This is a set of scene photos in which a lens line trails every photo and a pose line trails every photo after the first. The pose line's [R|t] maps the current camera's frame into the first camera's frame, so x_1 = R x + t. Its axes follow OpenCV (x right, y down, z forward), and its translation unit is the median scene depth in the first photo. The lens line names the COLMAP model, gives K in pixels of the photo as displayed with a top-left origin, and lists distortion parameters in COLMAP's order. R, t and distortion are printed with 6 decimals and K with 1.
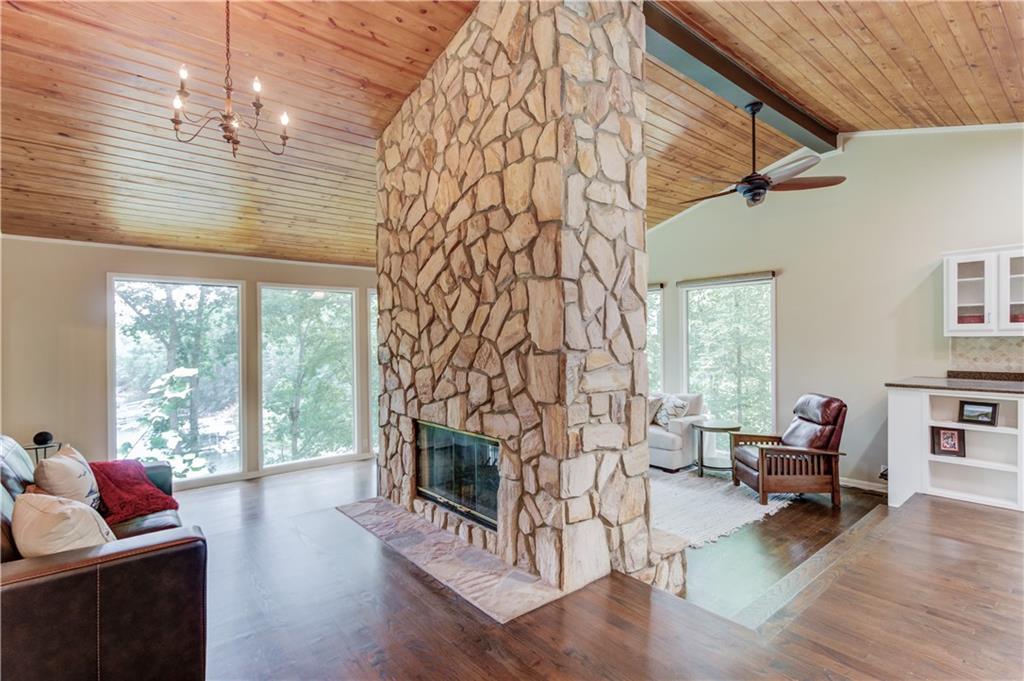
lens RADIAL K [[491.2, 0, 512.0], [0, 491.2, 340.5], [0, 0, 1]] dist [-0.004475, -0.000054]
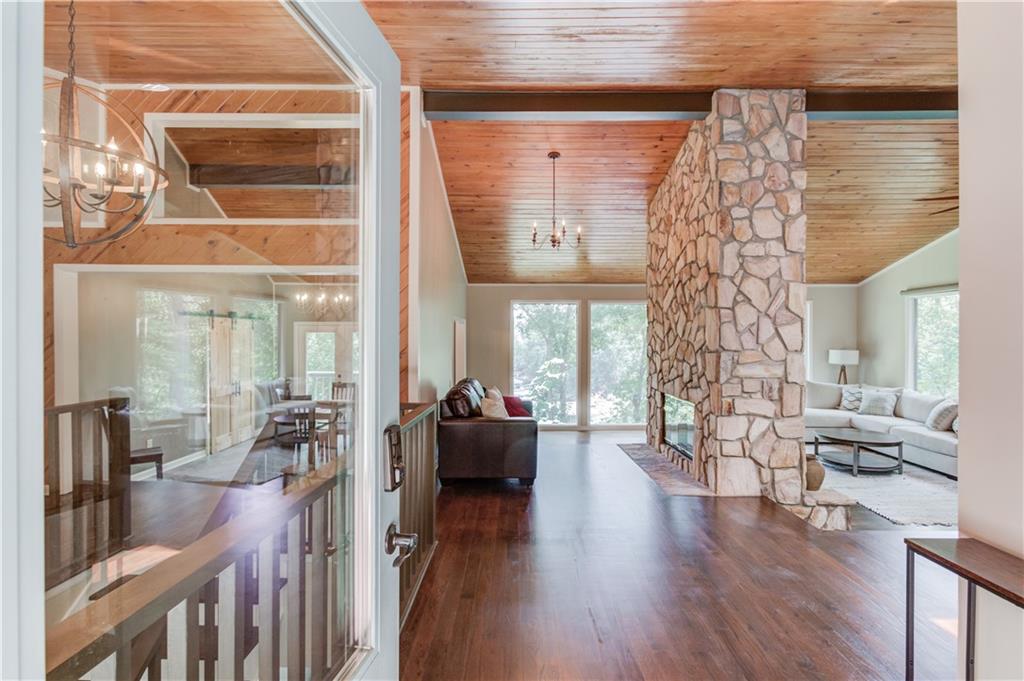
lens RADIAL K [[491.2, 0, 512.0], [0, 491.2, 340.5], [0, 0, 1]] dist [-0.004475, -0.000054]
pose [[0.770620, 0.012004, -0.637182, 0.538578], [-0.006728, 0.999920, 0.010702, -0.023843], [0.637260, -0.003960, 0.770639, -0.633925]]
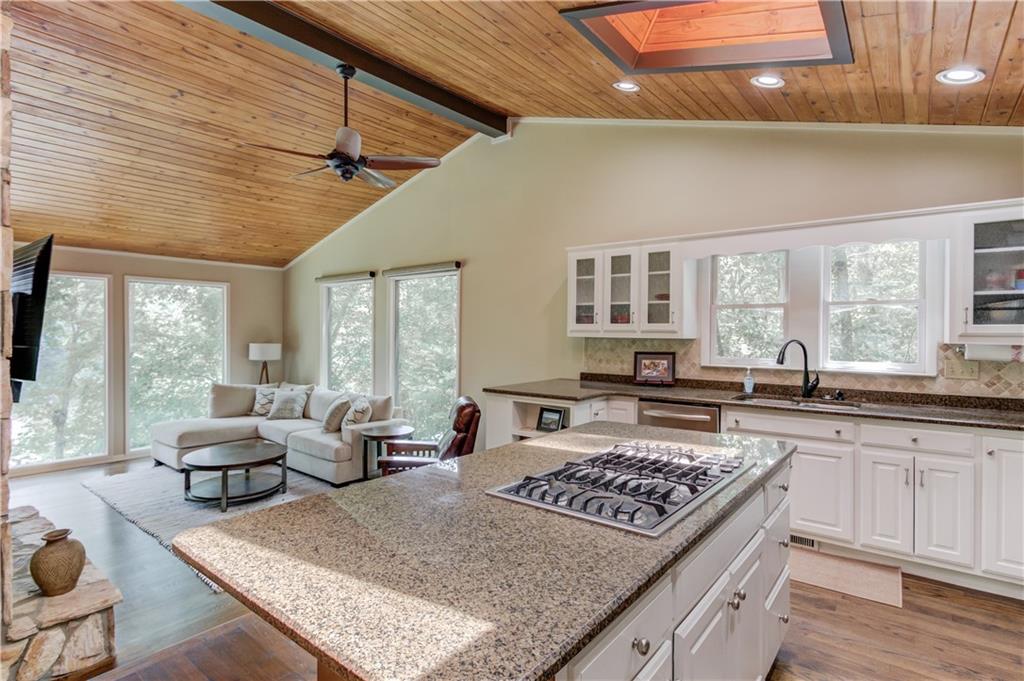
lens RADIAL K [[519.4, 0, 512.4], [0, 519.4, 328.3], [0, 0, 1]] dist [-0.004480, -0.000135]
pose [[0.977121, 0.013684, 0.212245, 0.884073], [-0.012911, 0.999904, -0.005024, -0.028790], [-0.212294, 0.002168, 0.977203, 0.060841]]
